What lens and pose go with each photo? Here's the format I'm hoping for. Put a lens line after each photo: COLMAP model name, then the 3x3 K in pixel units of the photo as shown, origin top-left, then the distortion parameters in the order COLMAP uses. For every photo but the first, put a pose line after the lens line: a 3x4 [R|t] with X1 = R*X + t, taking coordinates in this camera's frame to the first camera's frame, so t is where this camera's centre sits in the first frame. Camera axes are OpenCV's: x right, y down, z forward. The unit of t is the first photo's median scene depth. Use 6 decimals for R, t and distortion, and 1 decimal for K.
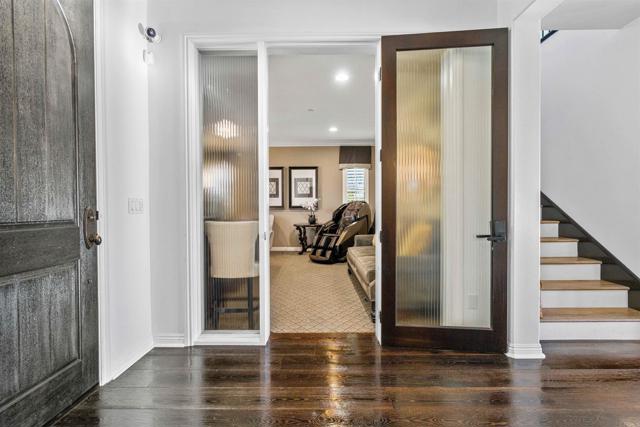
lens RADIAL K [[290.6, 0, 317.4], [0, 290.6, 214.5], [0, 0, 1]] dist [-0.007057, 0.001952]
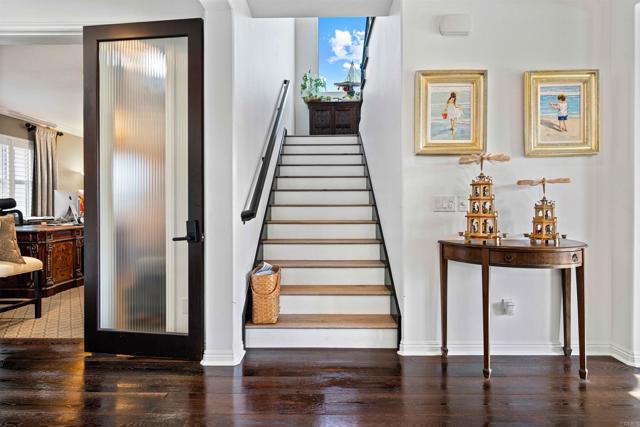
lens RADIAL K [[320.2, 0, 320.1], [0, 320.2, 218.7], [0, 0, 1]] dist [-0.027468, 0.000708]
pose [[0.999743, 0.004265, 0.022271, 0.985716], [-0.004791, 0.999709, 0.023621, -0.017336], [-0.022164, -0.023722, 0.999473, -0.049231]]
